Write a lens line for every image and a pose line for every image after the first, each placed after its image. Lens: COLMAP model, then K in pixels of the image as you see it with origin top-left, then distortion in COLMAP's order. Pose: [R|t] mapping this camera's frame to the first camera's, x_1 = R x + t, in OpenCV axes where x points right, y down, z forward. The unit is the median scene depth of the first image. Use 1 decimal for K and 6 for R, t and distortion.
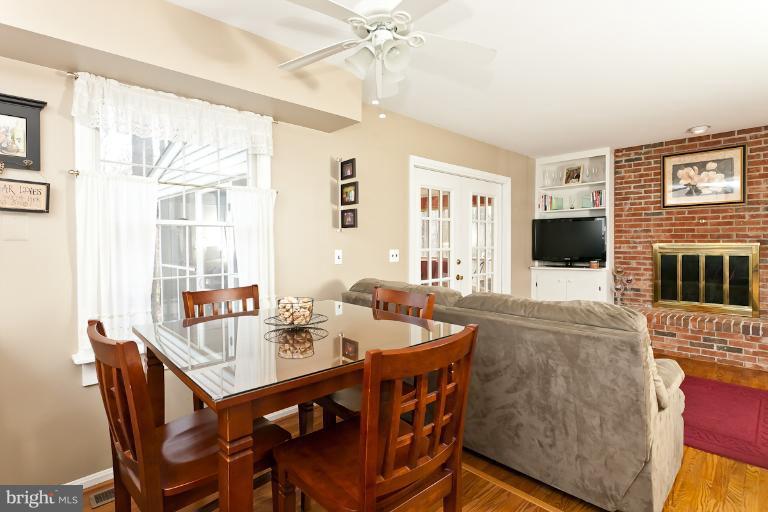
lens RADIAL K [[384.8, 0, 383.5], [0, 384.8, 247.0], [0, 0, 1]] dist [-0.001817, 0.000214]
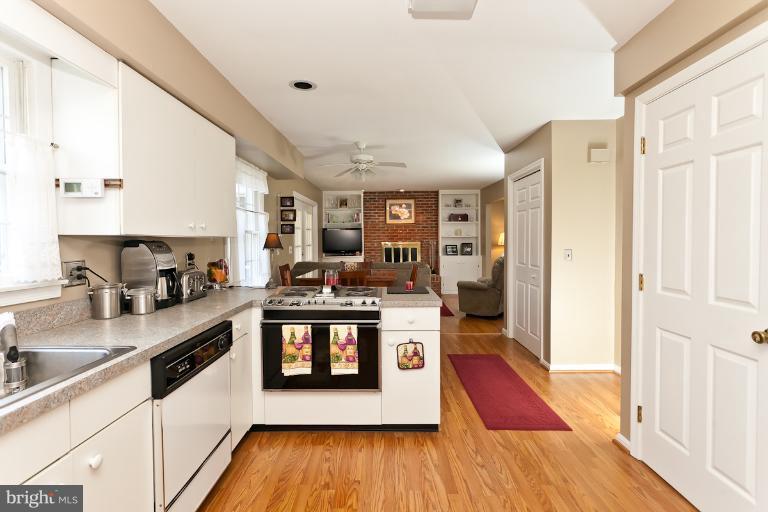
lens RADIAL K [[359.1, 0, 382.3], [0, 359.1, 249.0], [0, 0, 1]] dist [-0.003364, 0.000690]
pose [[0.709465, -0.017766, 0.704516, -0.633061], [0.012028, 0.999842, 0.013101, 0.001846], [-0.704638, -0.000821, 0.709567, -0.331835]]
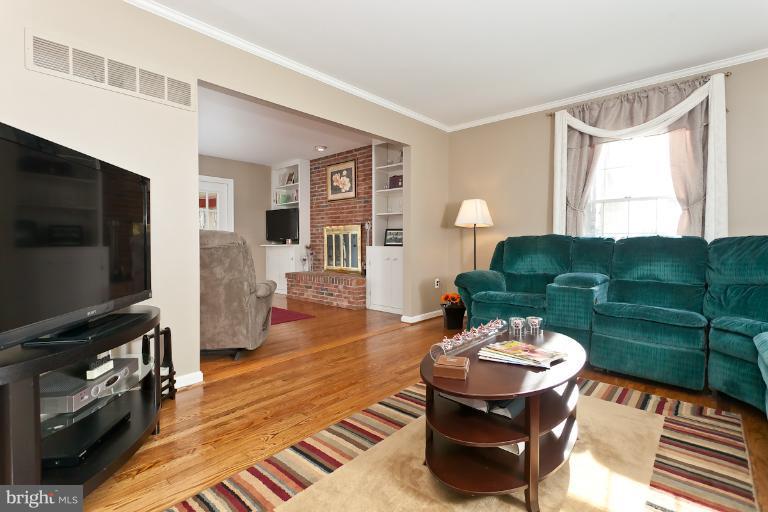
lens RADIAL K [[359.1, 0, 382.3], [0, 359.1, 249.0], [0, 0, 1]] dist [-0.003364, 0.000690]
pose [[0.998288, 0.004792, 0.058297, 0.888752], [-0.005207, 0.999962, 0.006978, 0.066598], [-0.058262, -0.007269, 0.998275, -0.363827]]
